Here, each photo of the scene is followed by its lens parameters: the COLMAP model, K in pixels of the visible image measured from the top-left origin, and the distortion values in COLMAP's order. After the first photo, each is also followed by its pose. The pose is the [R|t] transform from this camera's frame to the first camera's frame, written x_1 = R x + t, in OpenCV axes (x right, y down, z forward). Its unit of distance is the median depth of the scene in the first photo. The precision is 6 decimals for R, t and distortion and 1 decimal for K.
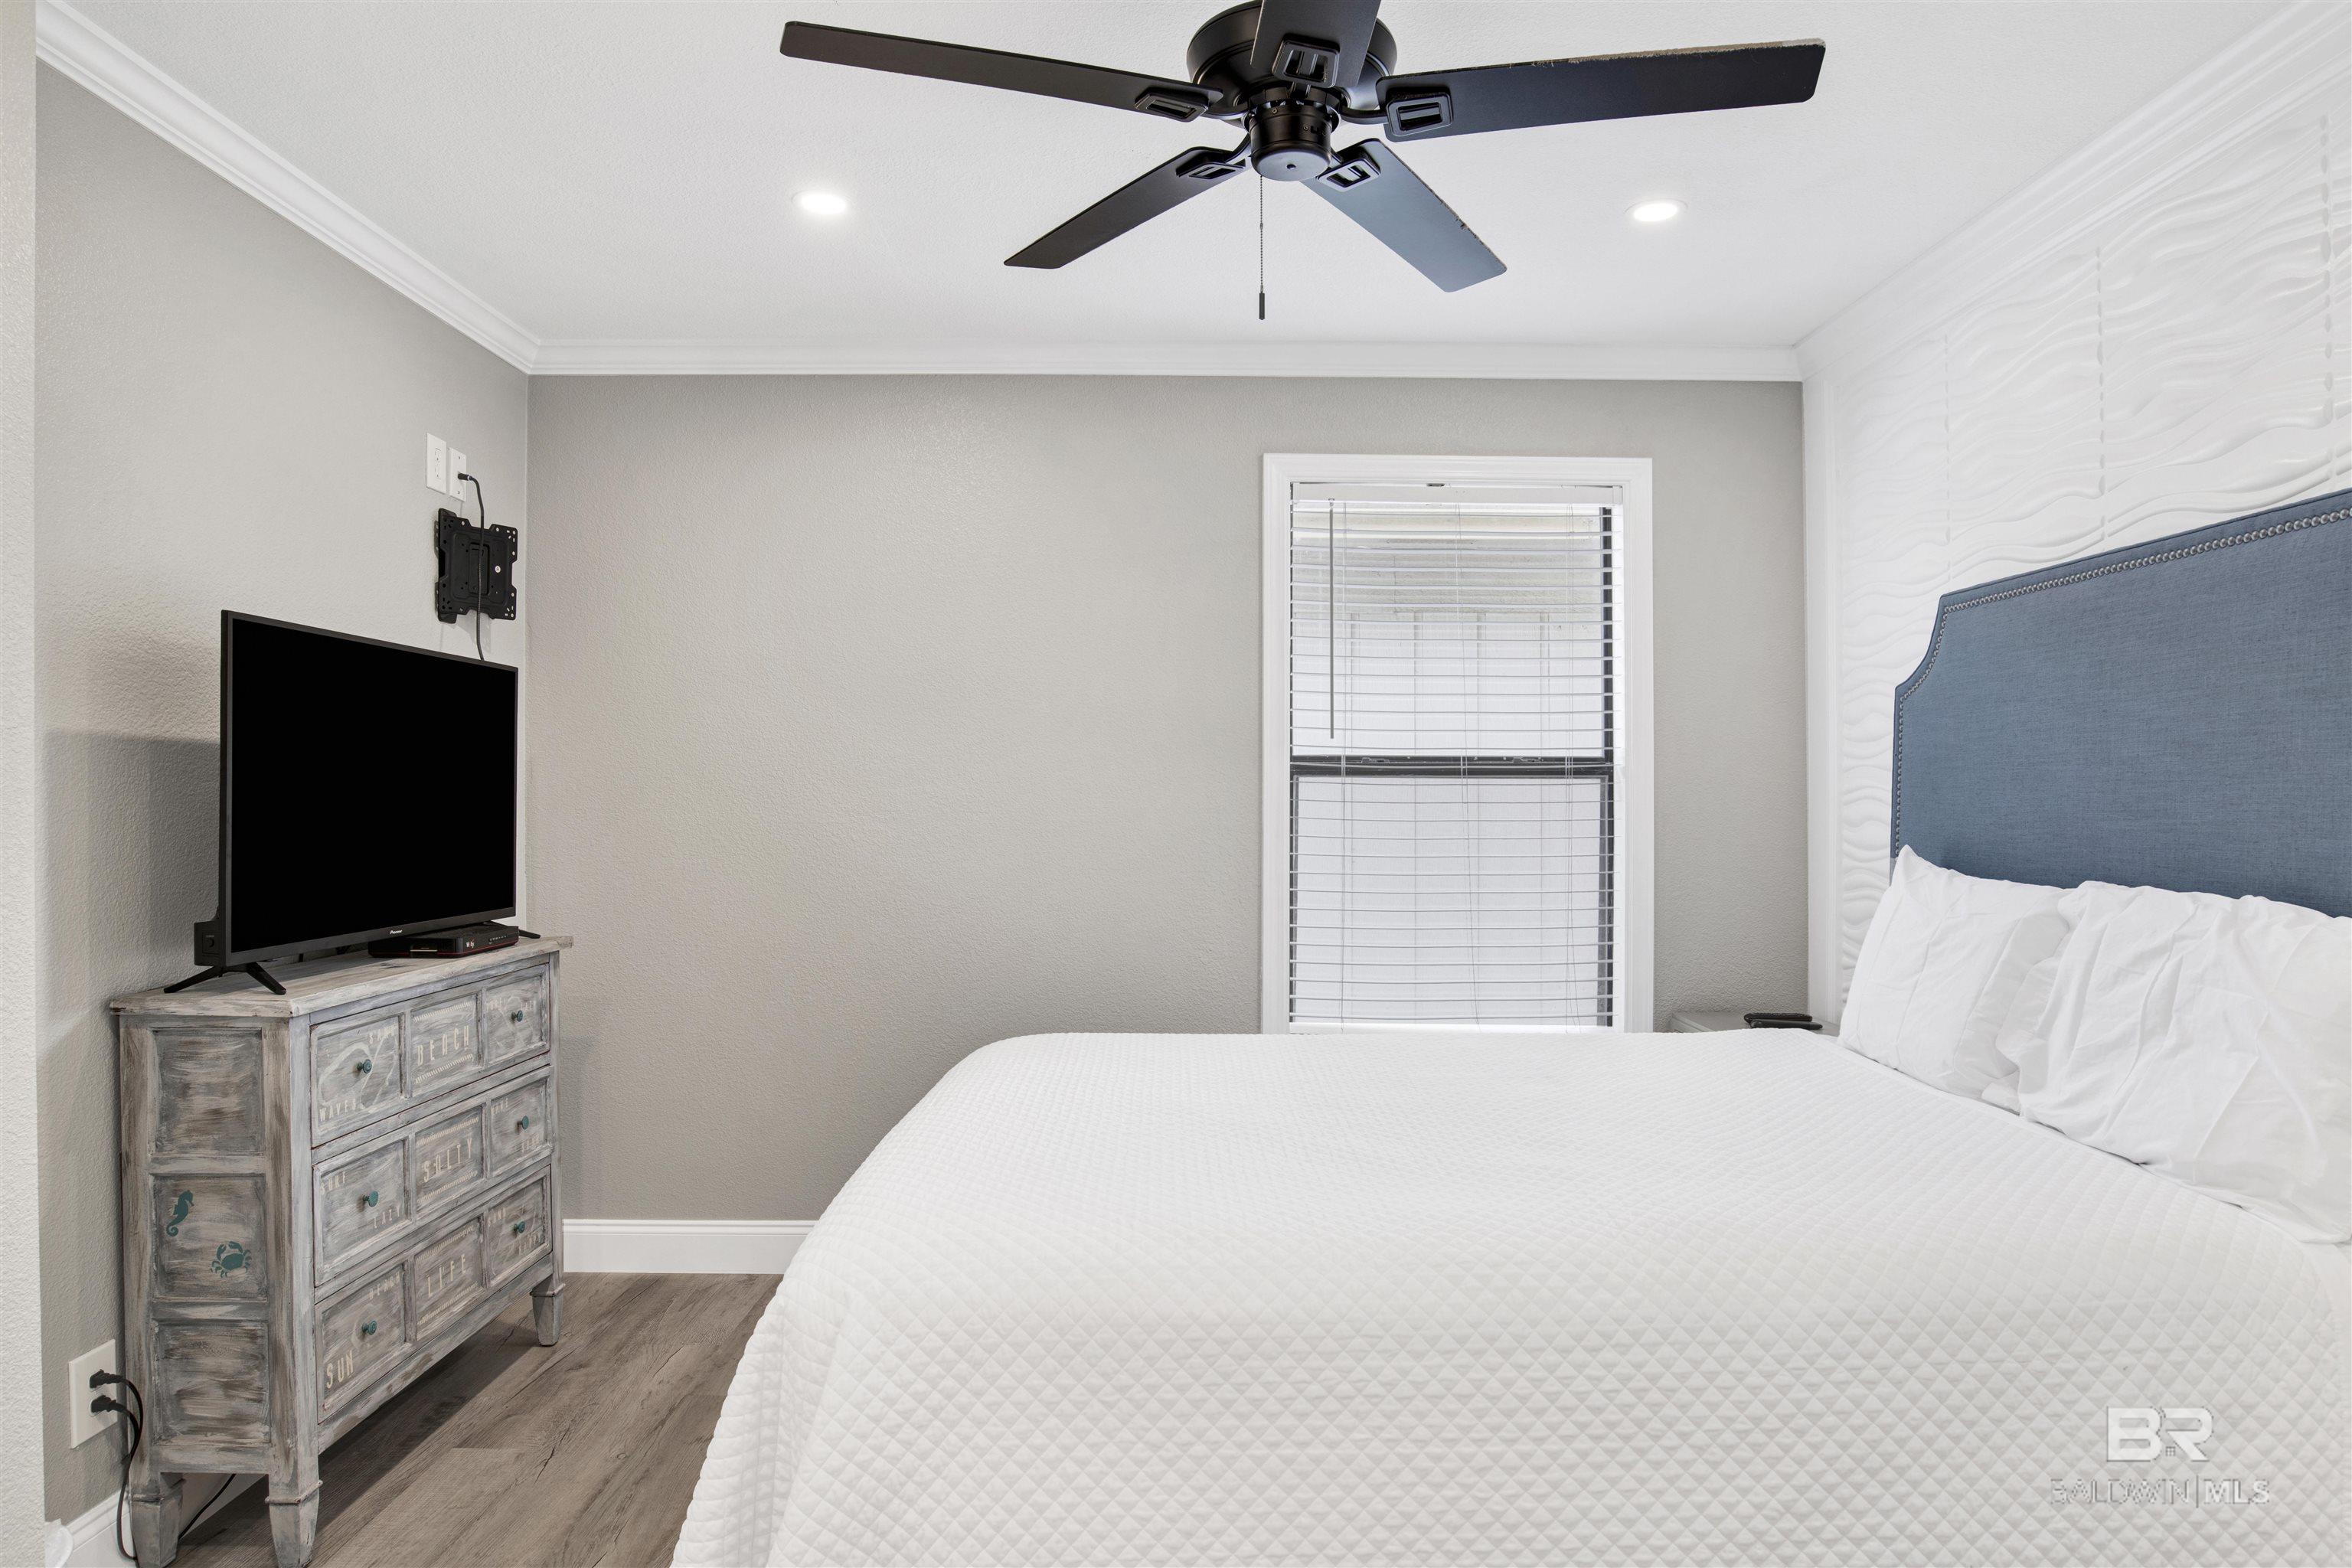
lens RADIAL K [[1352.6, 0, 1107.1], [0, 1352.6, 765.1], [0, 0, 1]] dist [-0.064706, 0.019867]
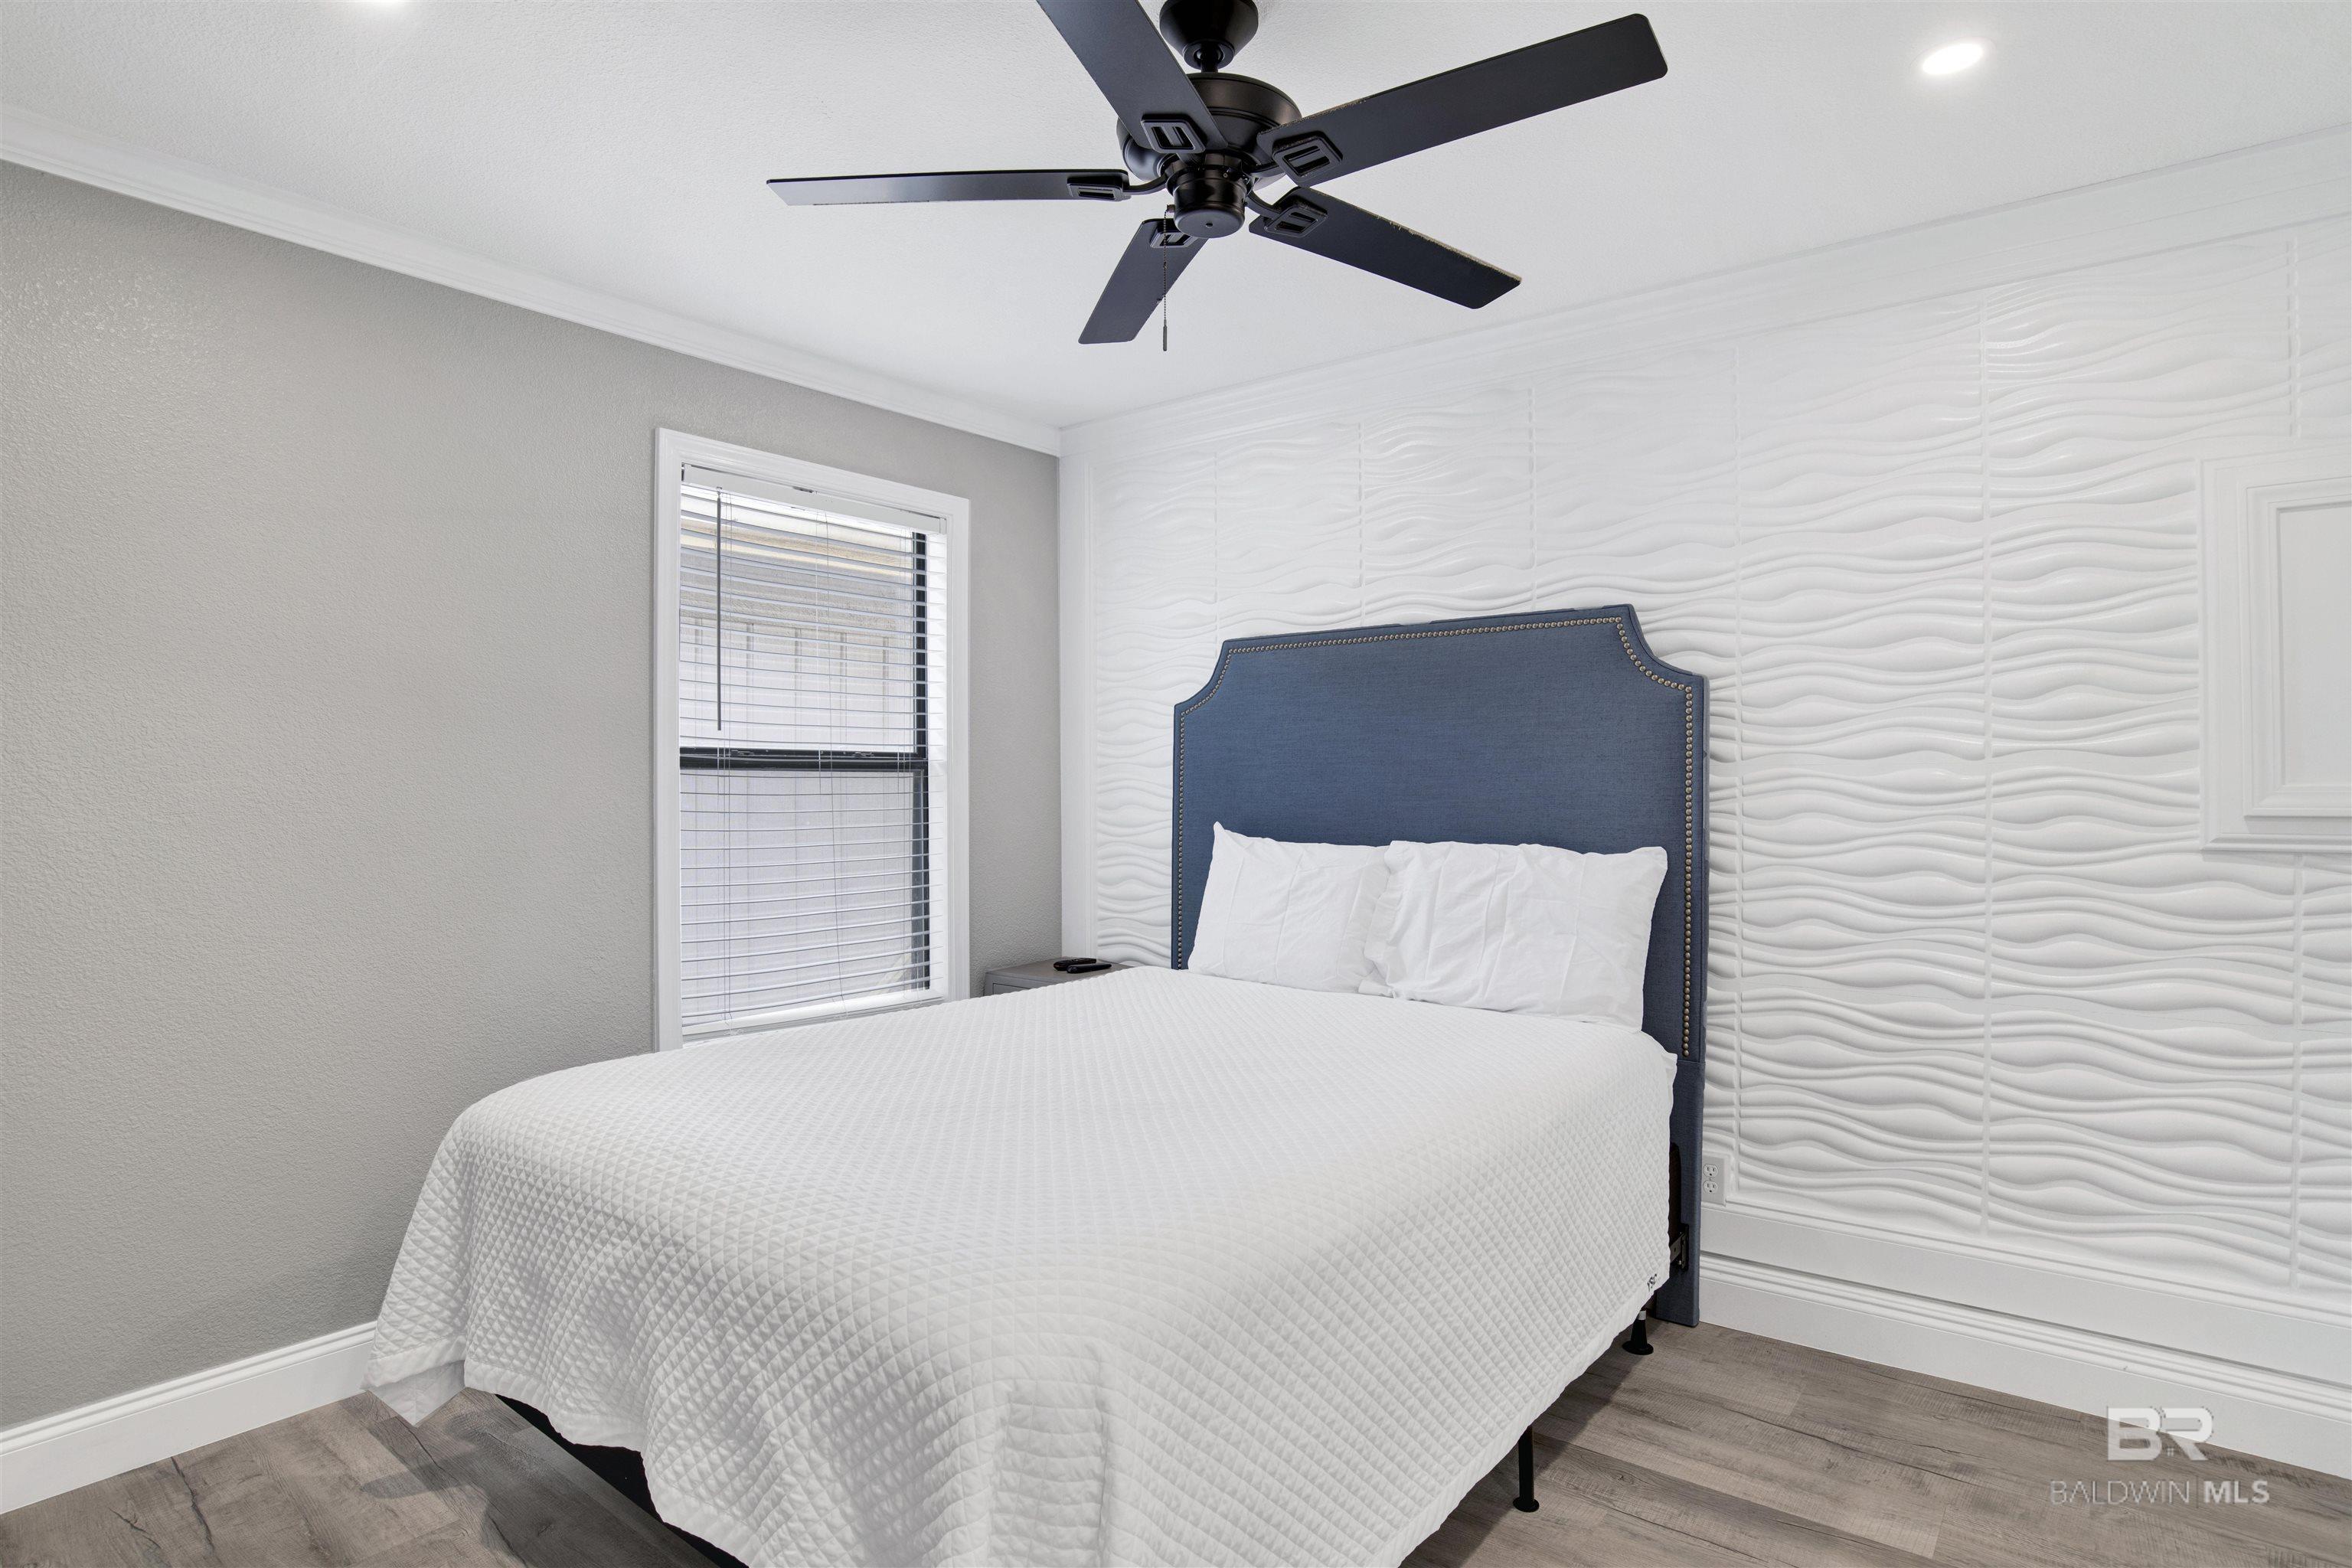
lens RADIAL K [[1254.2, 0, 1139.6], [0, 1254.2, 777.0], [0, 0, 1]] dist [-0.067328, 0.013458]
pose [[0.628516, -0.000188, 0.777797, -0.348223], [-0.010767, 0.999902, 0.008943, 0.002611], [-0.777722, -0.013996, 0.628452, 0.193521]]
